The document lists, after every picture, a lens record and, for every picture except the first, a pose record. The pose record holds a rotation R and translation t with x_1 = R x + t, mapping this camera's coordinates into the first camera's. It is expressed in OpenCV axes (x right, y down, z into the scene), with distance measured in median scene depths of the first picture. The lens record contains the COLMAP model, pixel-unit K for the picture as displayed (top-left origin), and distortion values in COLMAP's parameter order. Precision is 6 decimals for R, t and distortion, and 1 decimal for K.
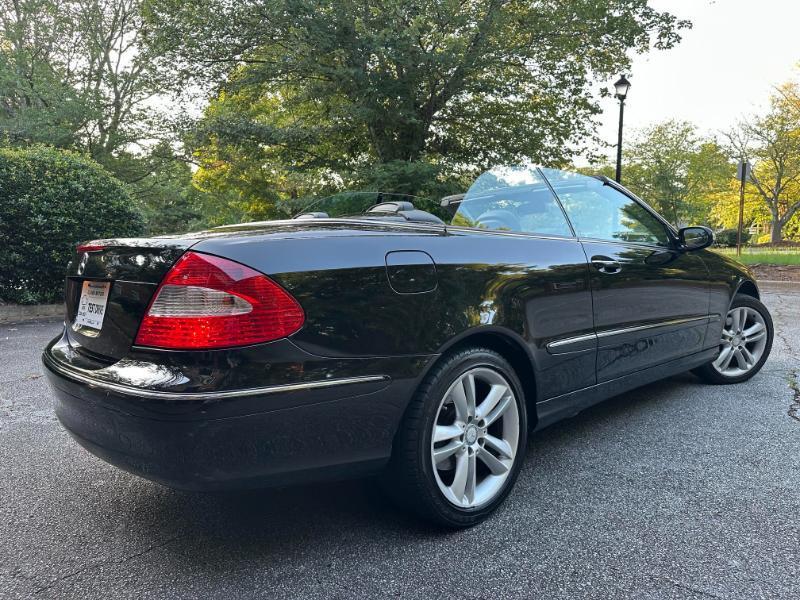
lens RADIAL K [[567.6, 0, 398.3], [0, 567.6, 295.8], [0, 0, 1]] dist [0.021821, -0.014429]
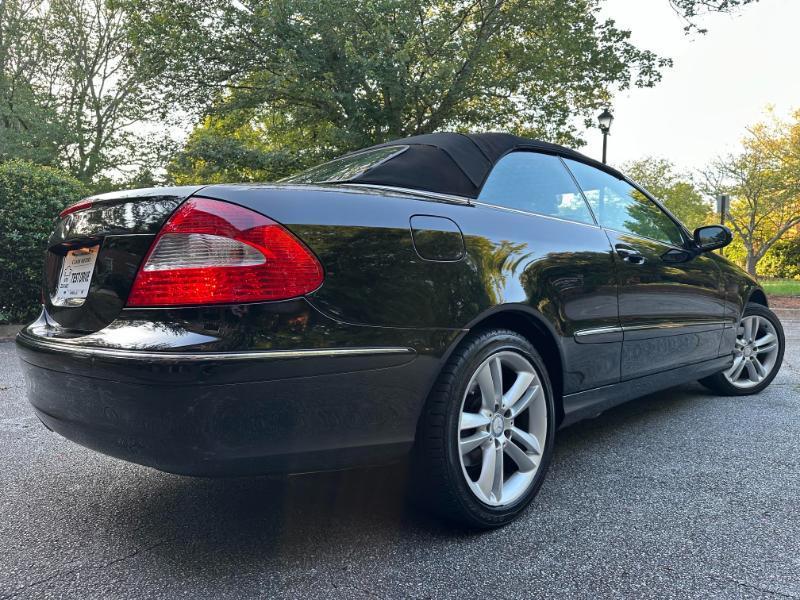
lens RADIAL K [[567.6, 0, 399.6], [0, 567.6, 304.0], [0, 0, 1]] dist [0.021821, -0.014429]
pose [[0.999310, 0.008679, 0.036123, -0.038819], [-0.006954, 0.998843, -0.047590, 0.059611], [-0.036494, 0.047305, 0.998214, 0.058729]]
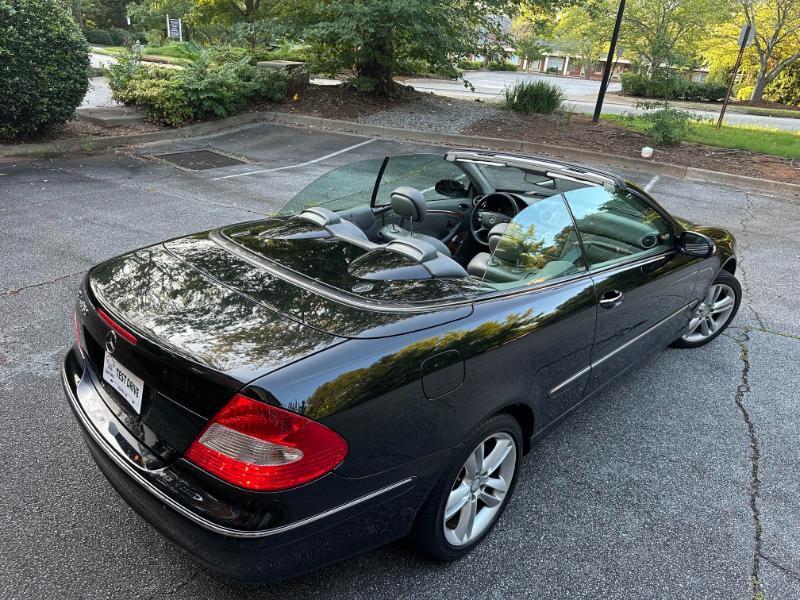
lens RADIAL K [[569.2, 0, 401.5], [0, 569.2, 300.6], [0, 0, 1]] dist [0.019474, -0.016197]
pose [[0.994743, 0.051345, 0.088598, -0.085731], [-0.077409, 0.943442, 0.322373, -0.285327], [-0.067034, -0.327537, 0.942457, 0.035927]]
